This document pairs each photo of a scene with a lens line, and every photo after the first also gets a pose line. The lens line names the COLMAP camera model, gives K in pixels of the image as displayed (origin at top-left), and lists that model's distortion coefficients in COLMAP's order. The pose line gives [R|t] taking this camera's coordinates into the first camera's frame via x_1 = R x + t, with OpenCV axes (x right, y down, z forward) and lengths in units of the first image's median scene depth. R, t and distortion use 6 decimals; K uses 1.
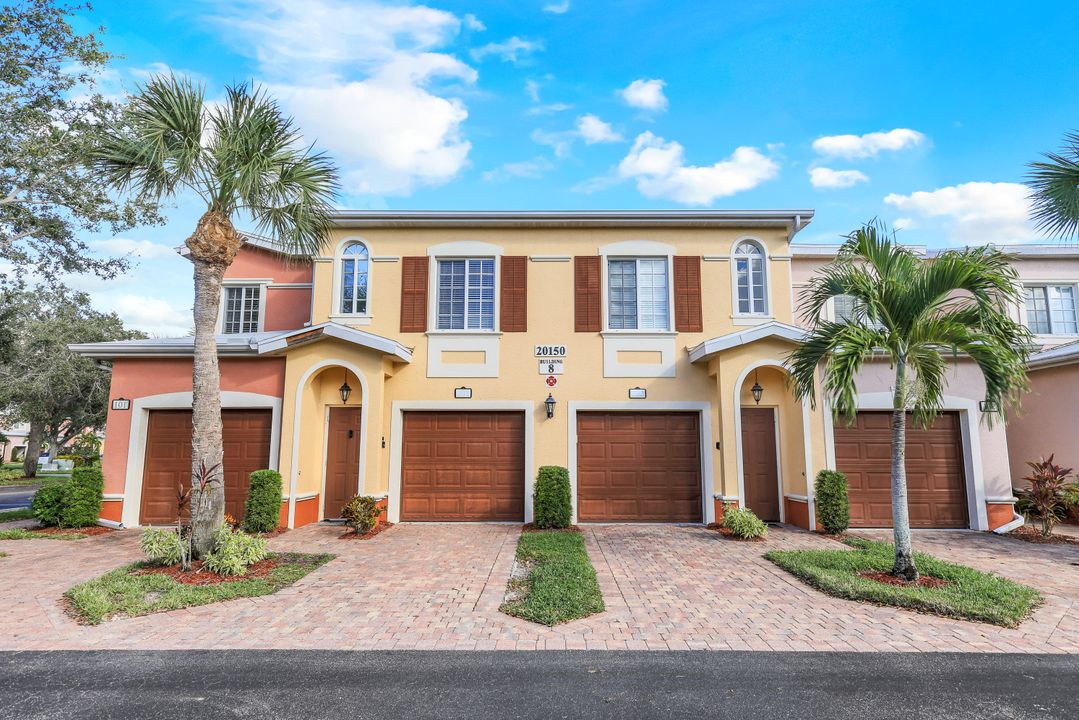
lens RADIAL K [[473.1, 0, 541.4], [0, 473.1, 358.0], [0, 0, 1]] dist [0.005195, 0.000729]
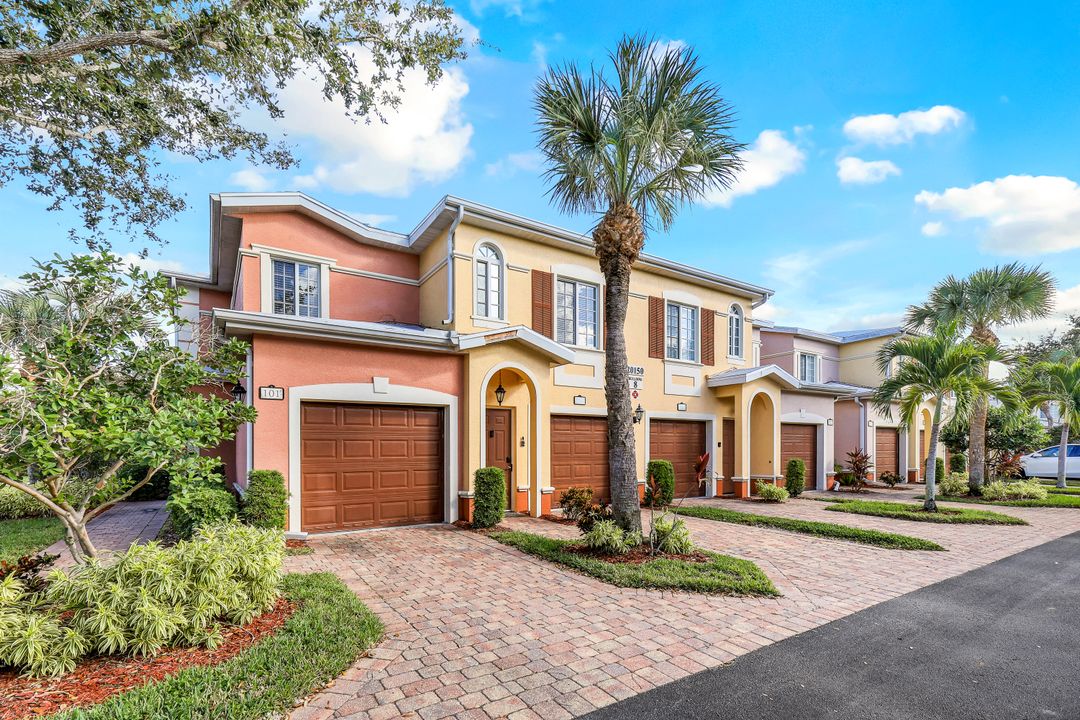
lens RADIAL K [[508.7, 0, 543.4], [0, 508.7, 373.4], [0, 0, 1]] dist [-0.030138, -0.000040]
pose [[0.830020, 0.081656, 0.551724, -0.897117], [-0.107335, 0.994119, 0.014346, 0.000377], [-0.547309, -0.071126, 0.833903, 0.014430]]
